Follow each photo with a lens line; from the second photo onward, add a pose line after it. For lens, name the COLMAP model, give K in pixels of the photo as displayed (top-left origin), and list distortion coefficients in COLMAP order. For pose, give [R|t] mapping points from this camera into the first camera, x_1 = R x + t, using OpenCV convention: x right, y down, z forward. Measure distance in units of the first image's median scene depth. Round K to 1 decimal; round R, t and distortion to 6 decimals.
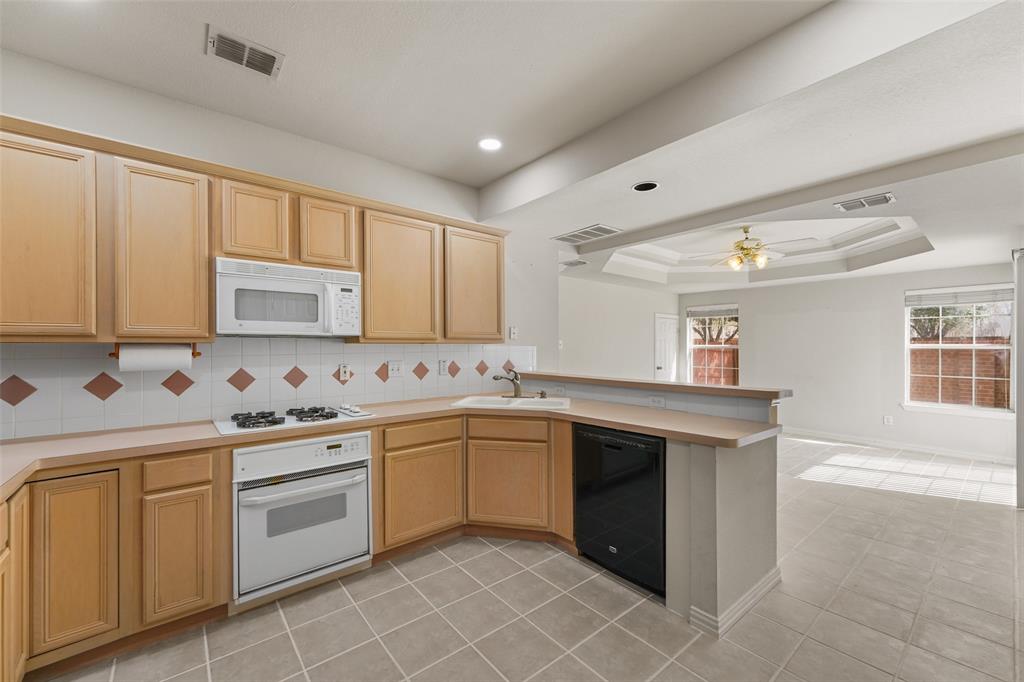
lens RADIAL K [[409.9, 0, 506.6], [0, 409.9, 347.1], [0, 0, 1]] dist [0.006670, -0.000714]
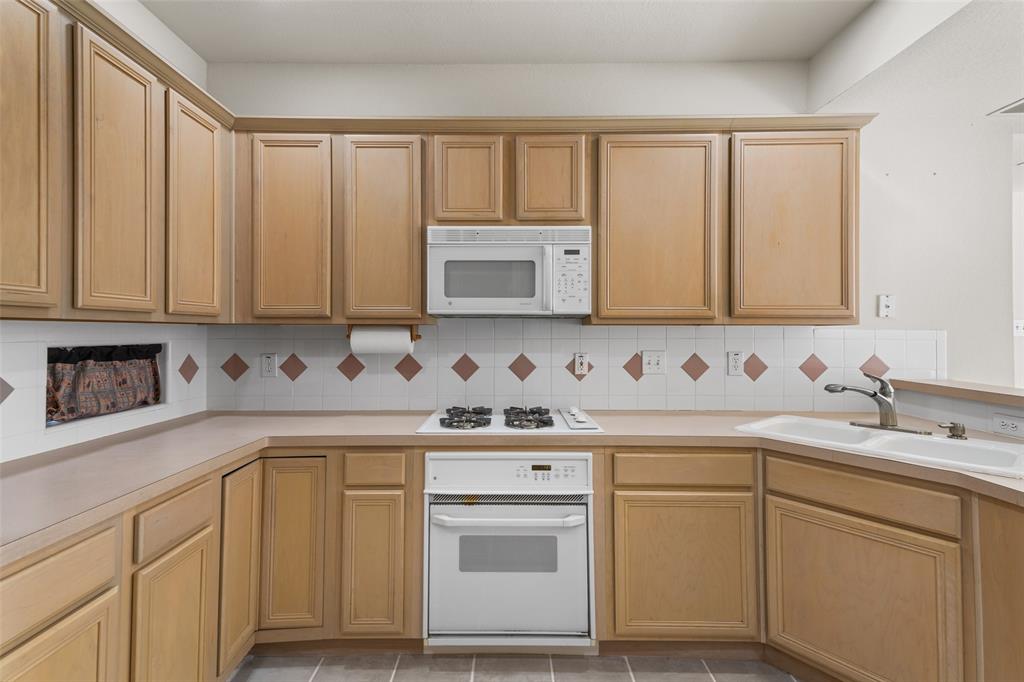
lens RADIAL K [[484.3, 0, 505.5], [0, 484.3, 325.7], [0, 0, 1]] dist [0.037085, -0.002421]
pose [[0.772798, -0.001793, -0.634649, 0.068243], [-0.005691, 0.999936, -0.009755, 0.001412], [0.634626, 0.011150, 0.772739, 0.276190]]
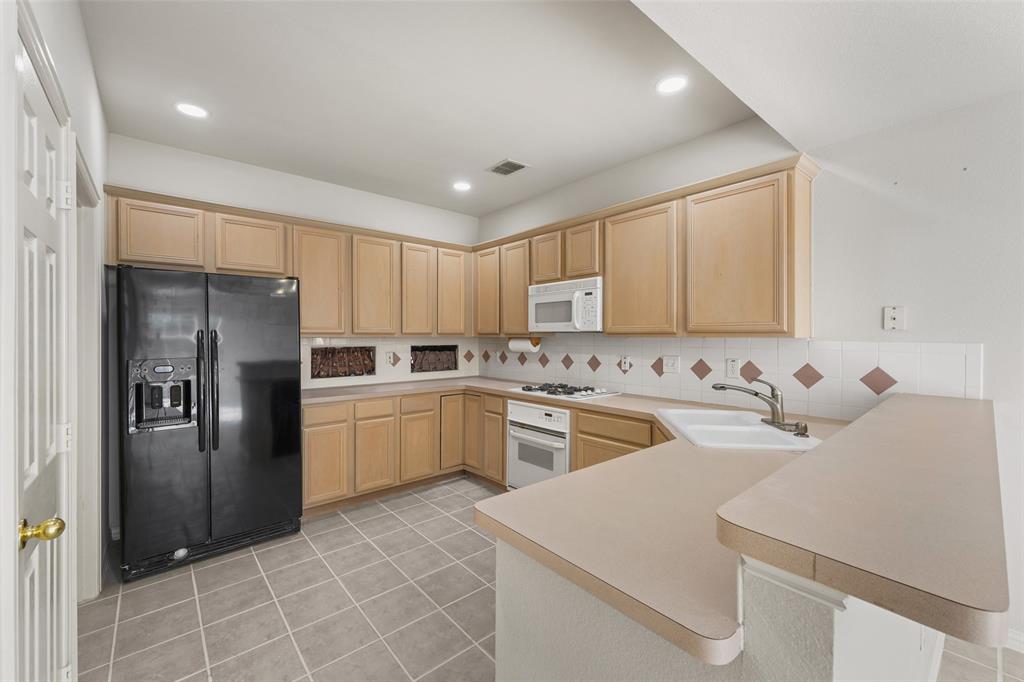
lens RADIAL K [[409.9, 0, 508.1], [0, 409.9, 337.3], [0, 0, 1]] dist [0.006670, -0.000714]
pose [[0.029533, 0.007955, -0.999532, 0.853672], [-0.000725, 0.999968, 0.007937, -0.020942], [0.999564, 0.000490, 0.029538, 0.768908]]
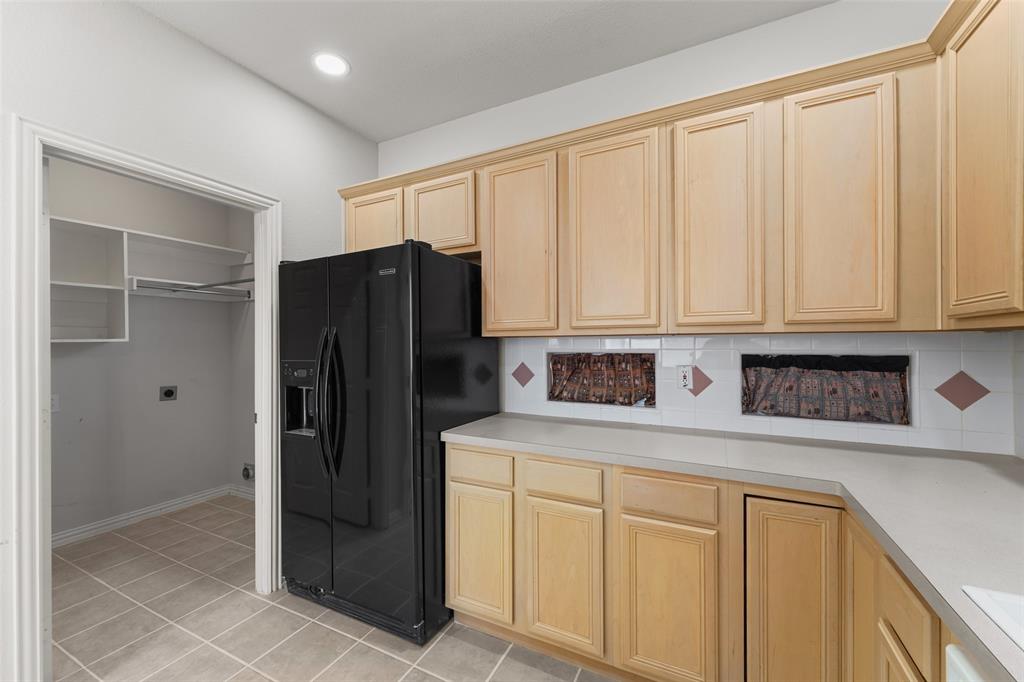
lens RADIAL K [[409.9, 0, 503.9], [0, 409.9, 342.3], [0, 0, 1]] dist [0.006670, -0.000714]
pose [[-0.914205, 0.006897, -0.405194, -0.162163], [0.008004, 0.999967, -0.001038, 0.004032], [0.405174, -0.004192, -0.914230, 0.938311]]
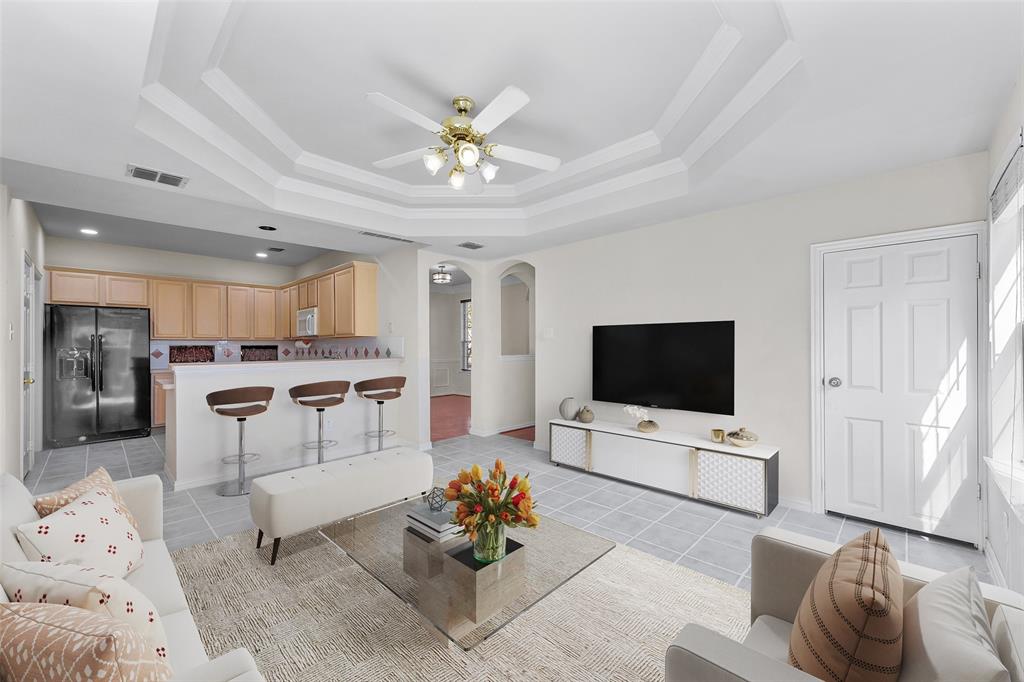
lens RADIAL K [[409.9, 0, 508.6], [0, 409.9, 342.6], [0, 0, 1]] dist [0.006670, -0.000714]
pose [[0.109039, -0.003831, -0.994030, 2.212264], [0.004989, 0.999982, -0.003307, 0.028133], [0.994025, -0.004599, 0.109056, 1.976895]]
